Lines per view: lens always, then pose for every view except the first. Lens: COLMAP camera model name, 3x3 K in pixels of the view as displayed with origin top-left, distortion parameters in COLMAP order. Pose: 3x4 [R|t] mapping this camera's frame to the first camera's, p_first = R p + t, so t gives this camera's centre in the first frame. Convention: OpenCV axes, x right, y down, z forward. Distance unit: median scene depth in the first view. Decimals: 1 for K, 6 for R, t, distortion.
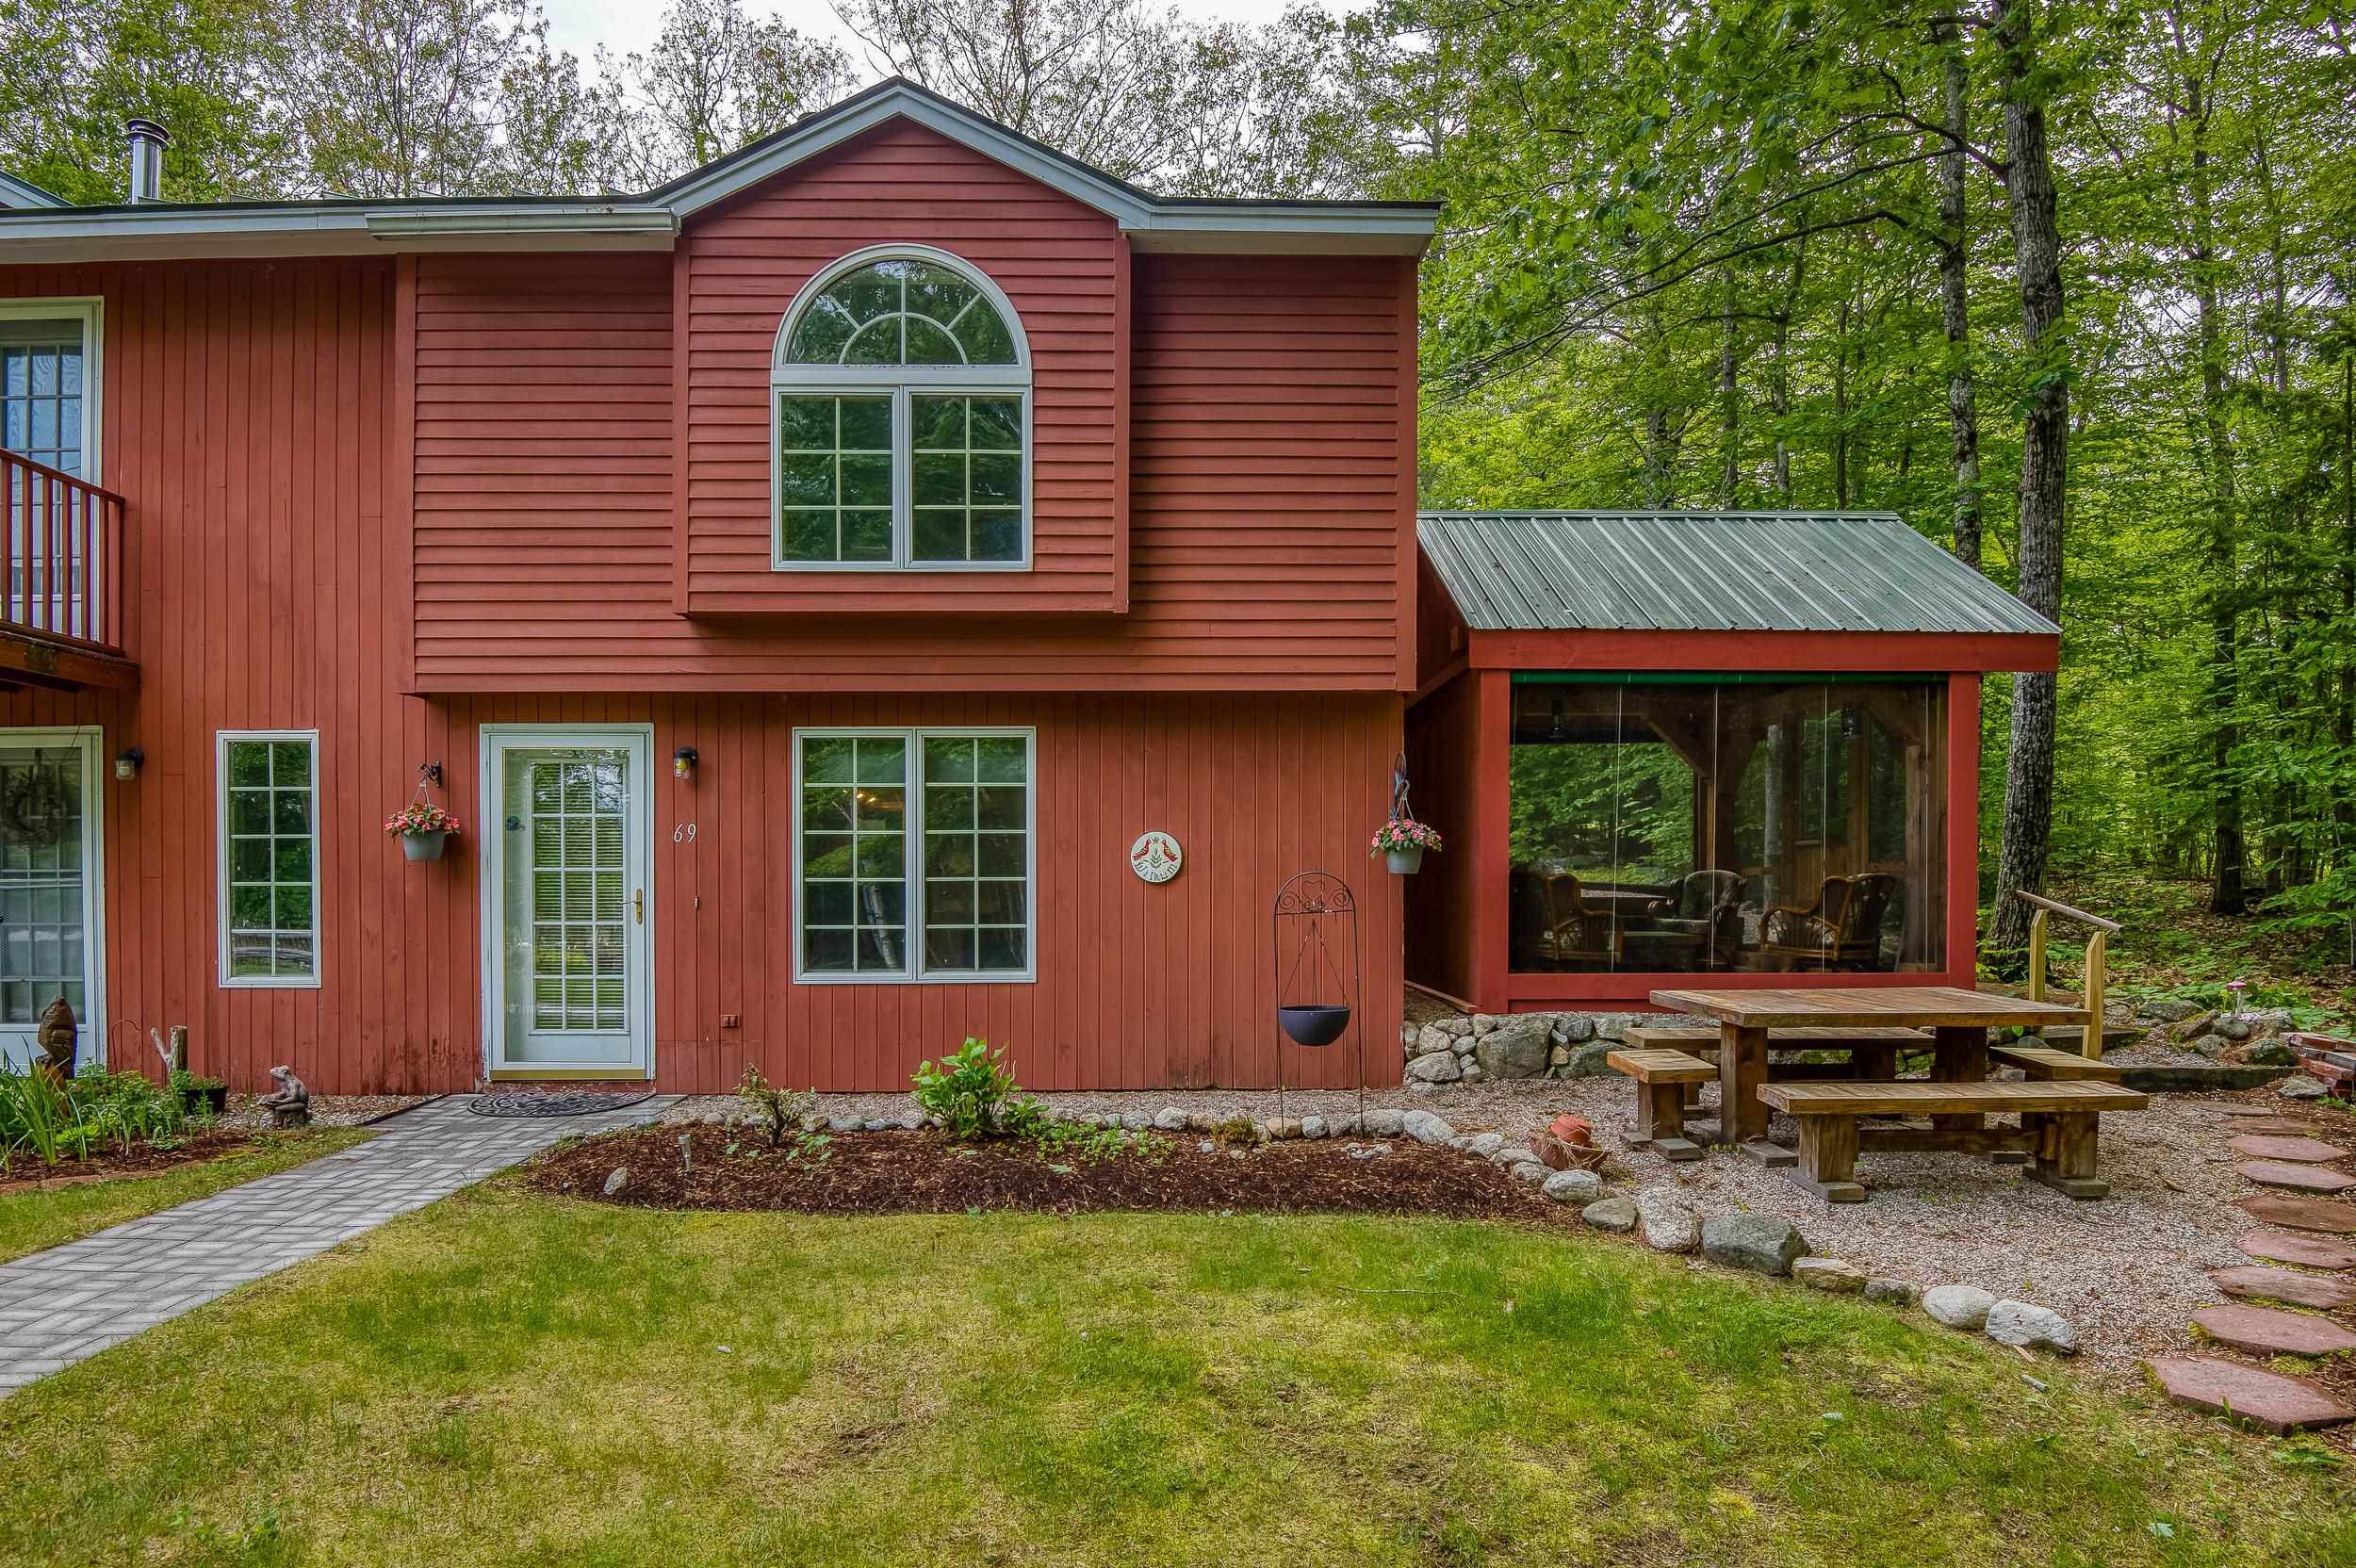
lens RADIAL K [[1266.3, 0, 1173.6], [0, 1266.3, 898.3], [0, 0, 1]] dist [0.002102, -0.021258]
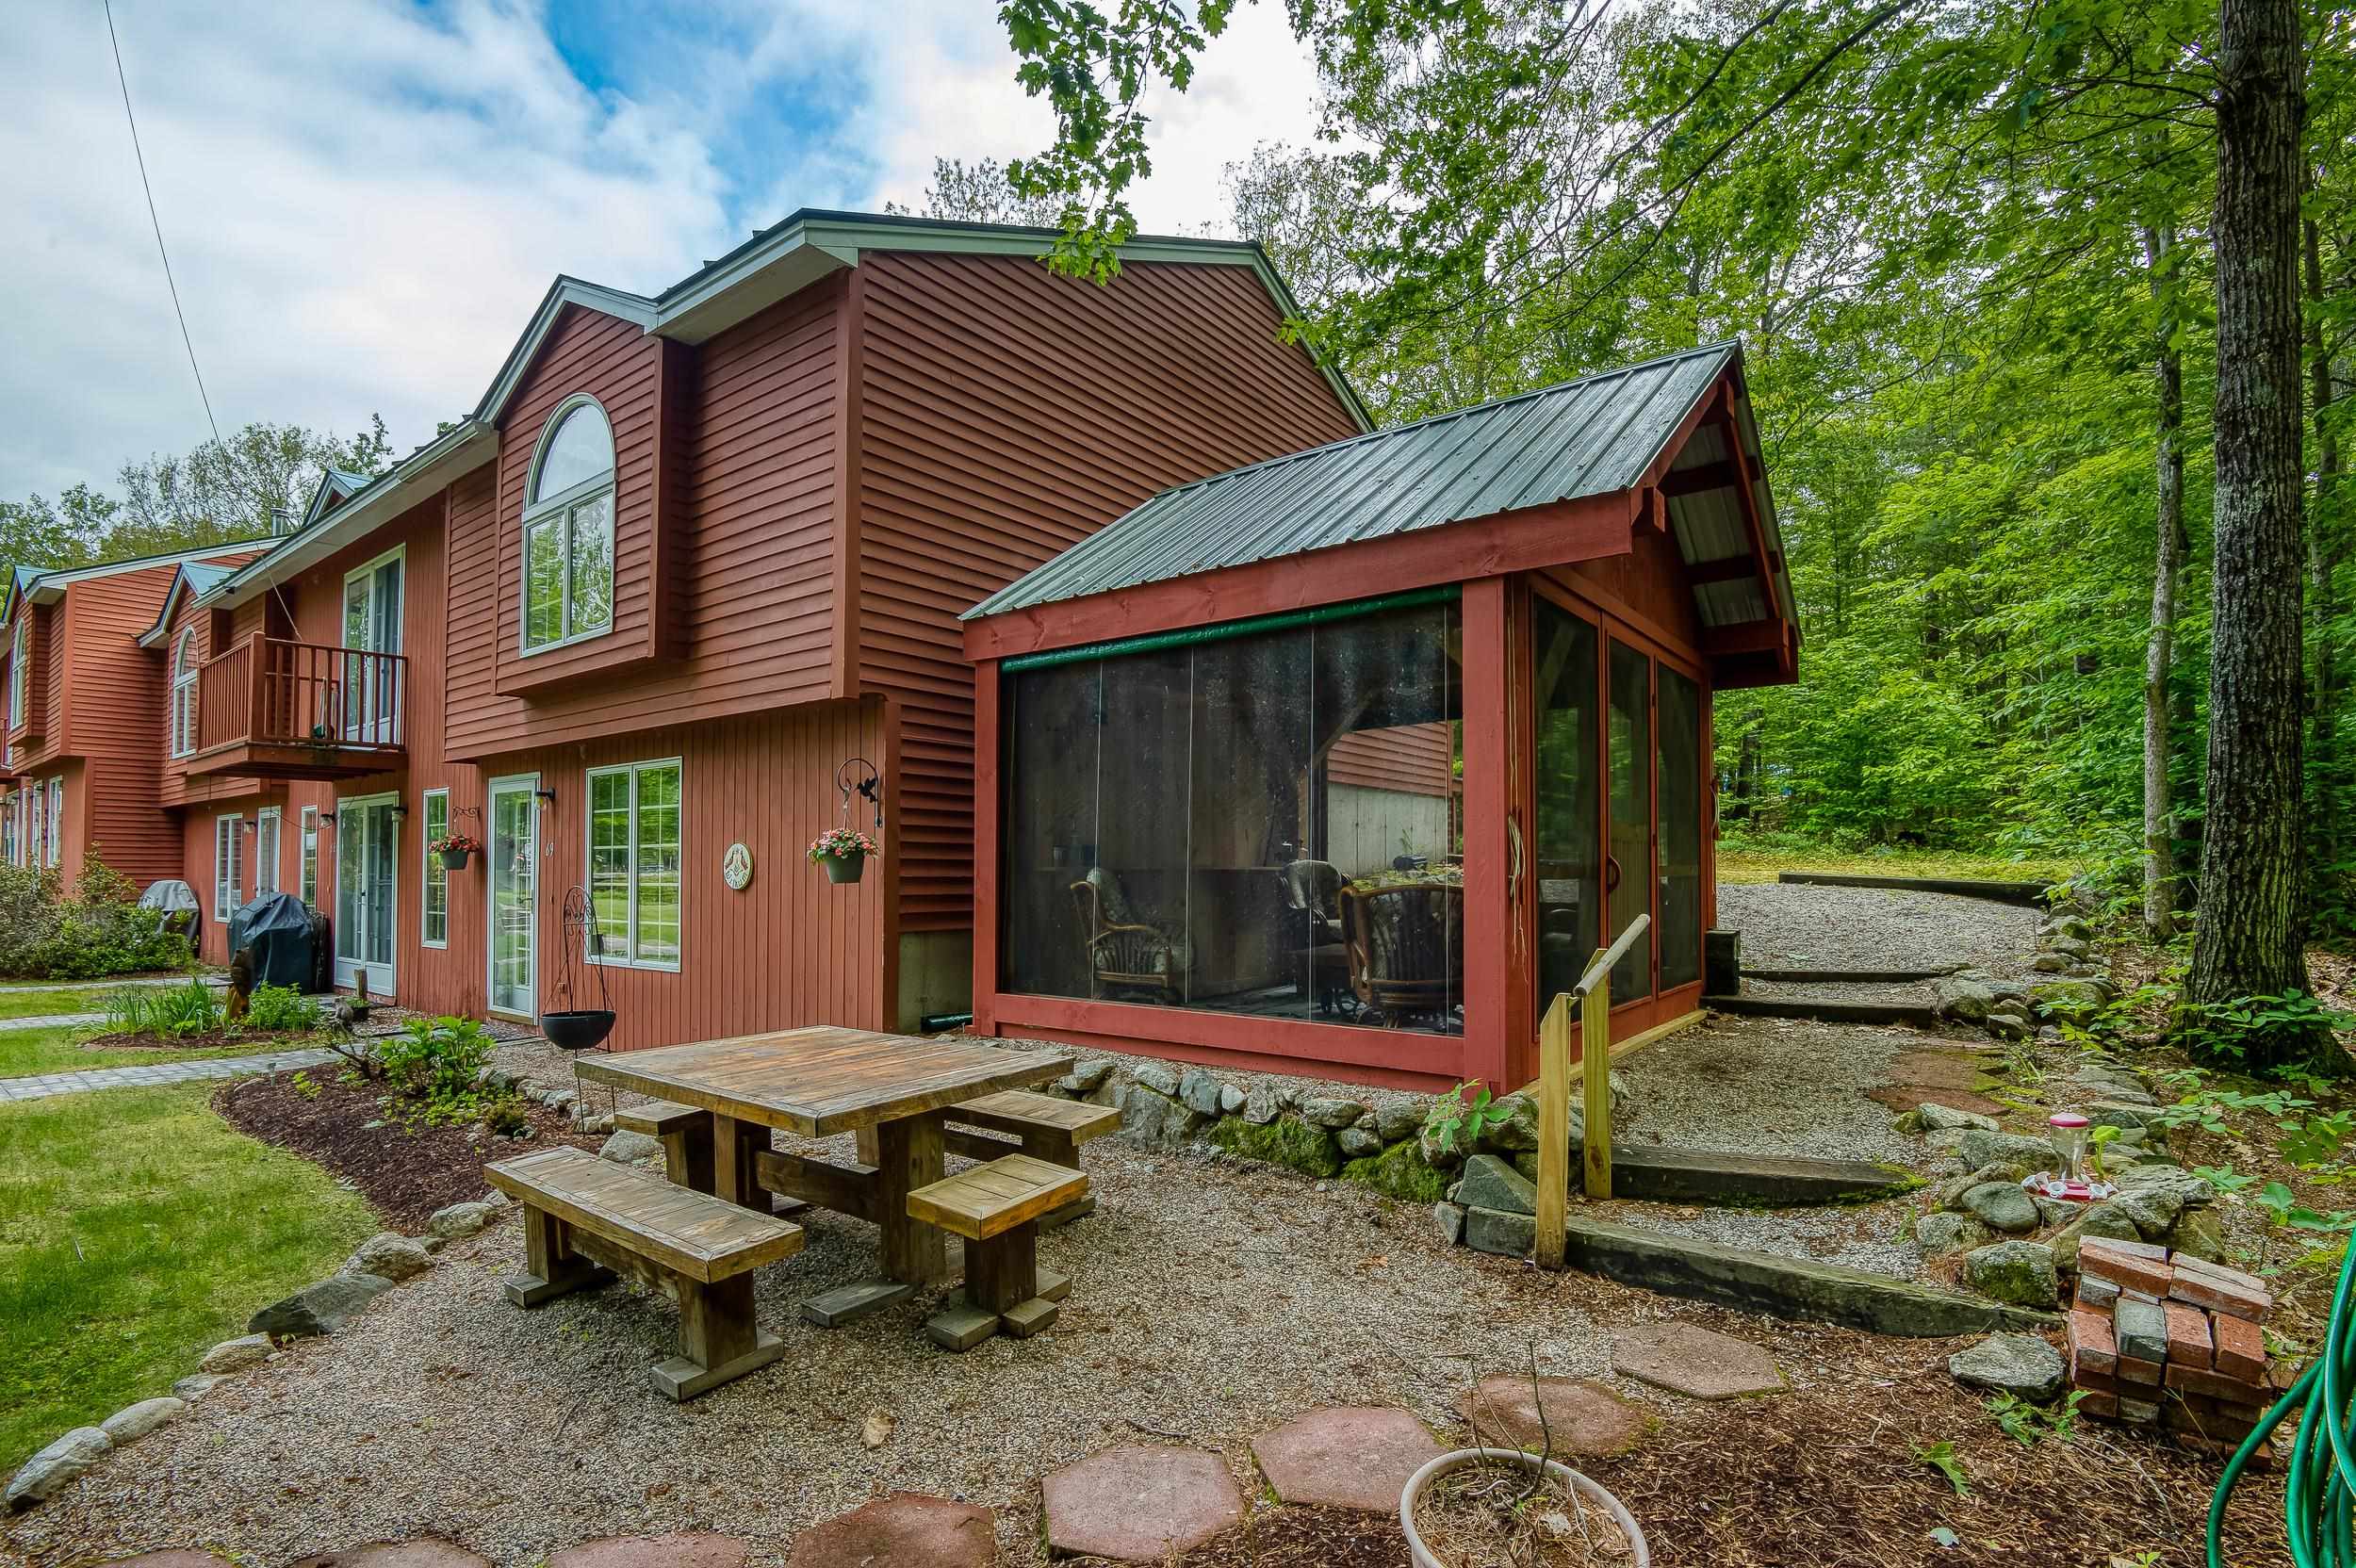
lens RADIAL K [[1089.9, 0, 1182.7], [0, 1089.9, 835.0], [0, 0, 1]] dist [-0.002571, -0.018651]
pose [[0.790469, -0.019500, -0.612192, 0.891256], [-0.003649, 0.999325, -0.036543, -0.026388], [0.612492, 0.031120, 0.789864, 0.486437]]
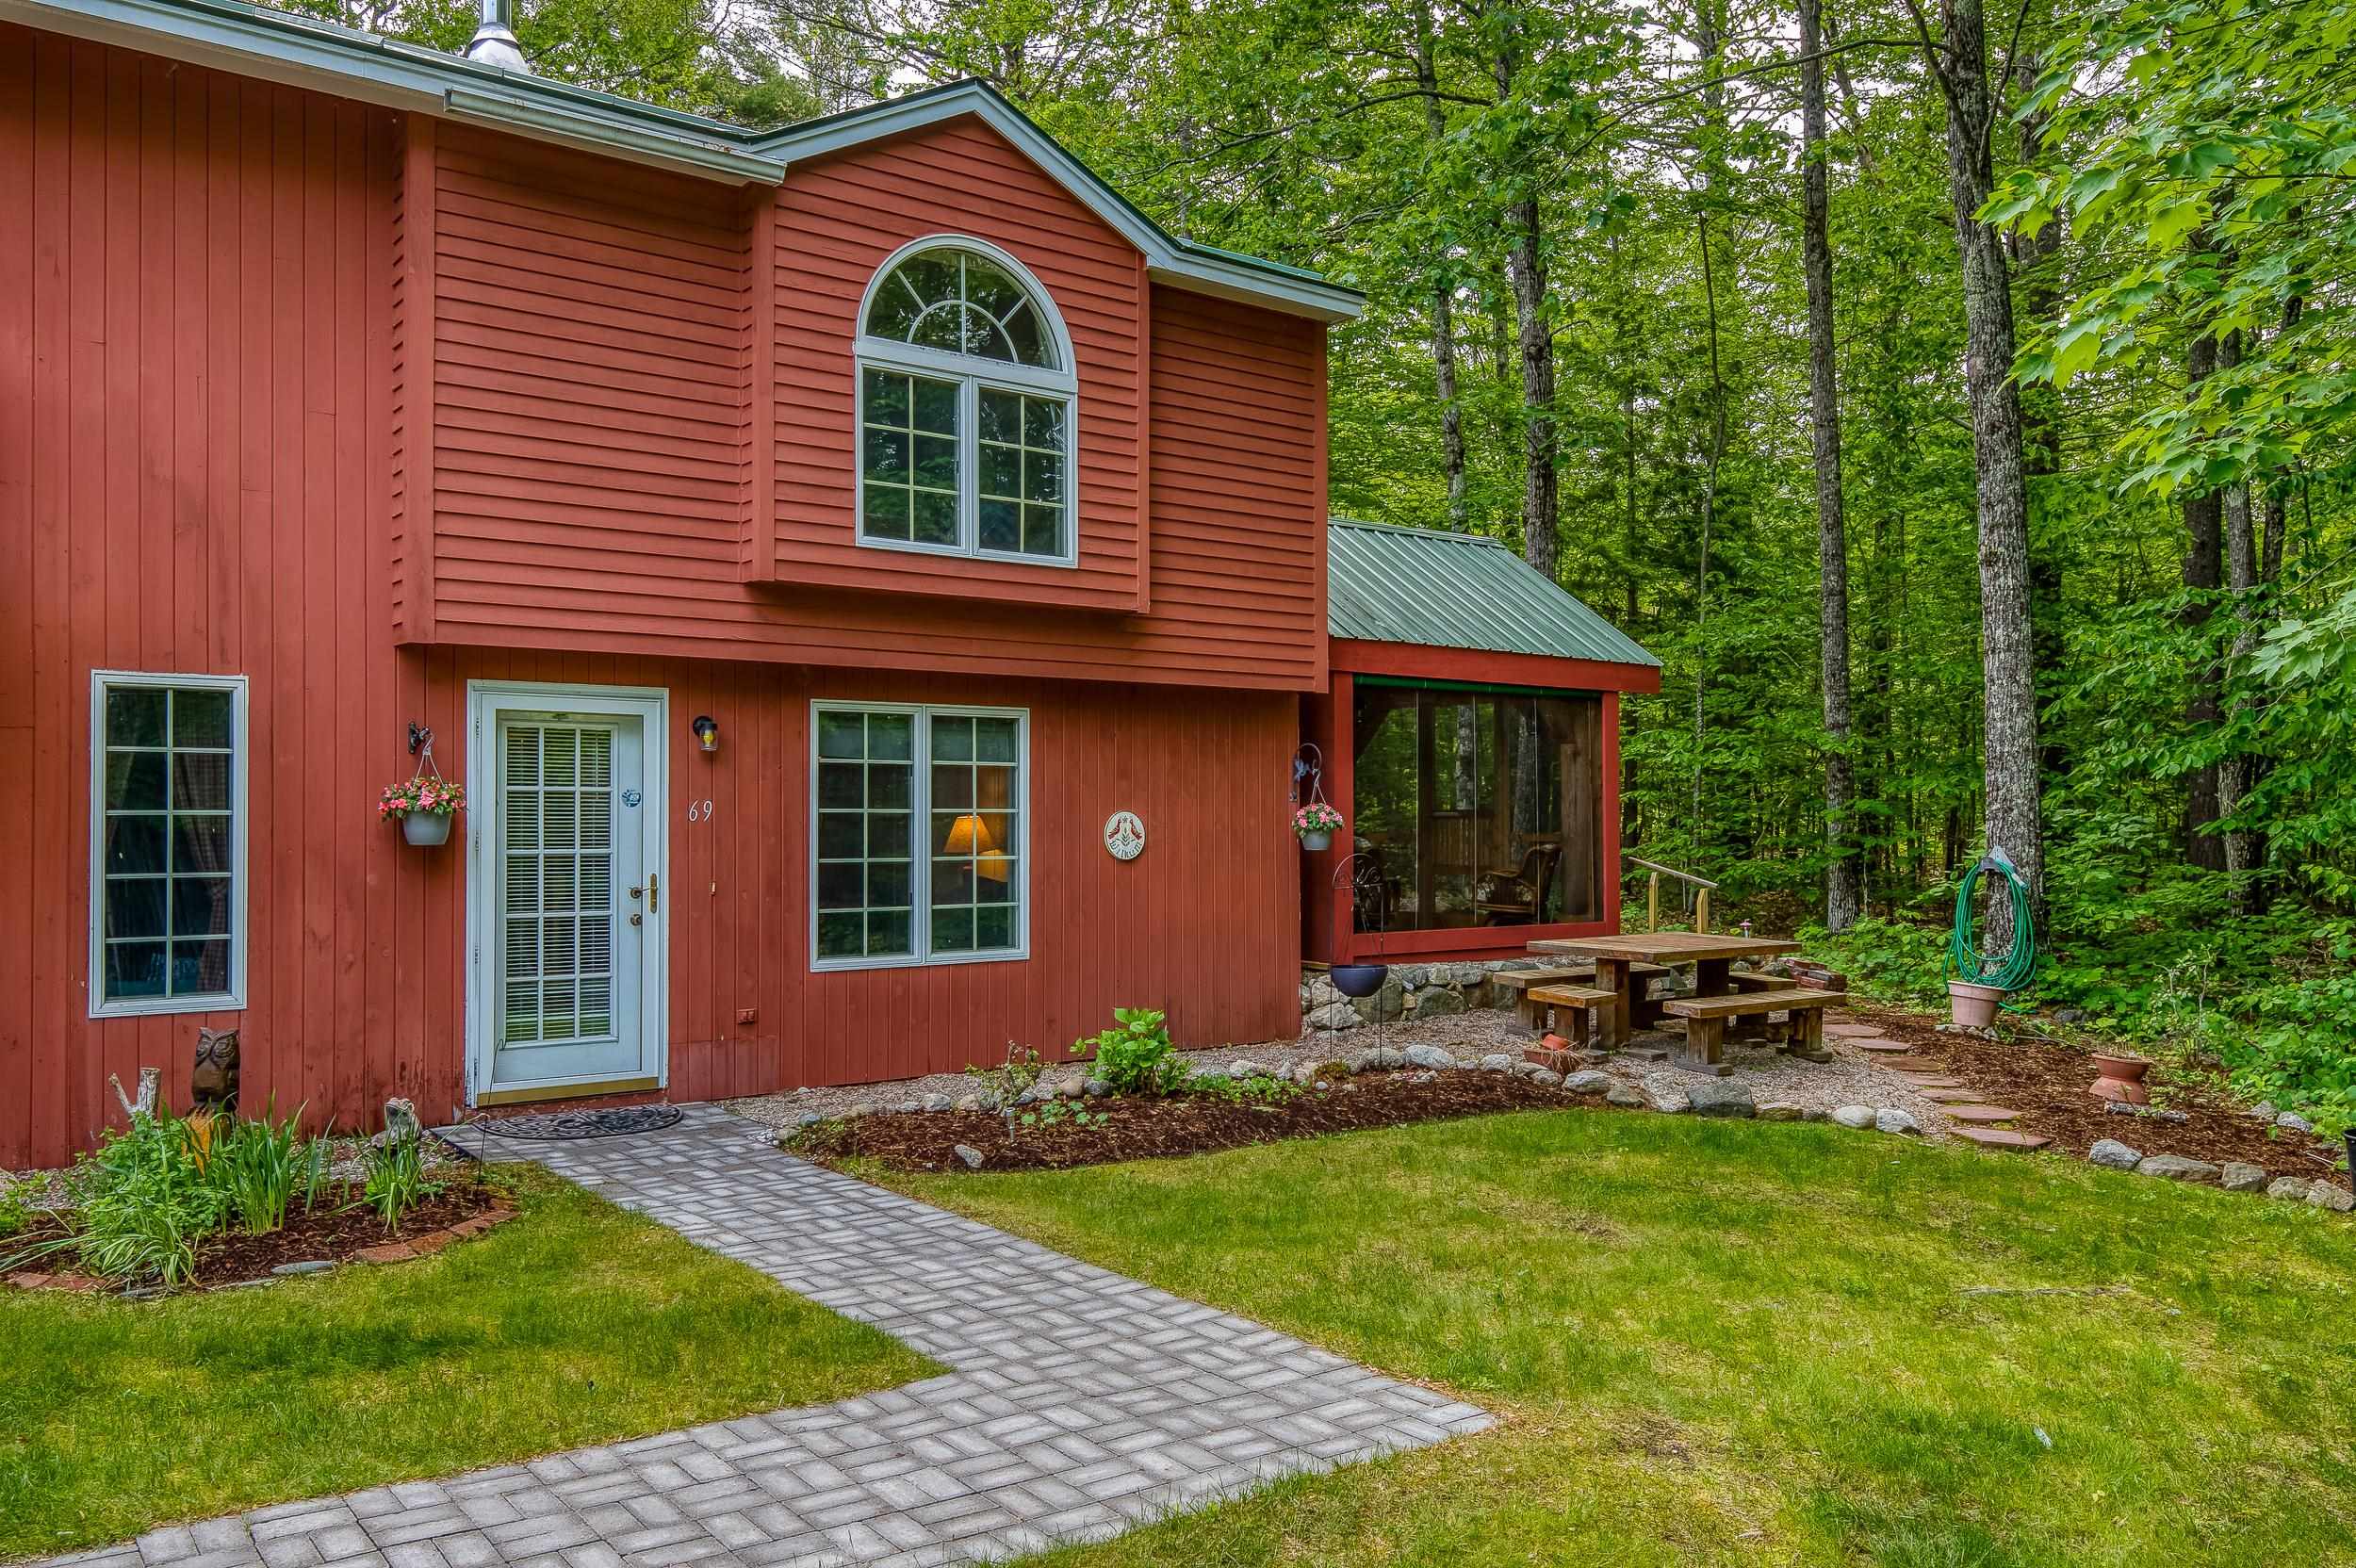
lens RADIAL K [[1768.8, 0, 1178.0], [0, 1768.8, 784.0], [0, 0, 1]] dist [0.007368, 0.000935]
pose [[0.806988, 0.014242, 0.590396, -0.861846], [0.002936, 0.999600, -0.028126, -0.034278], [-0.590561, 0.024431, 0.806623, -0.224855]]
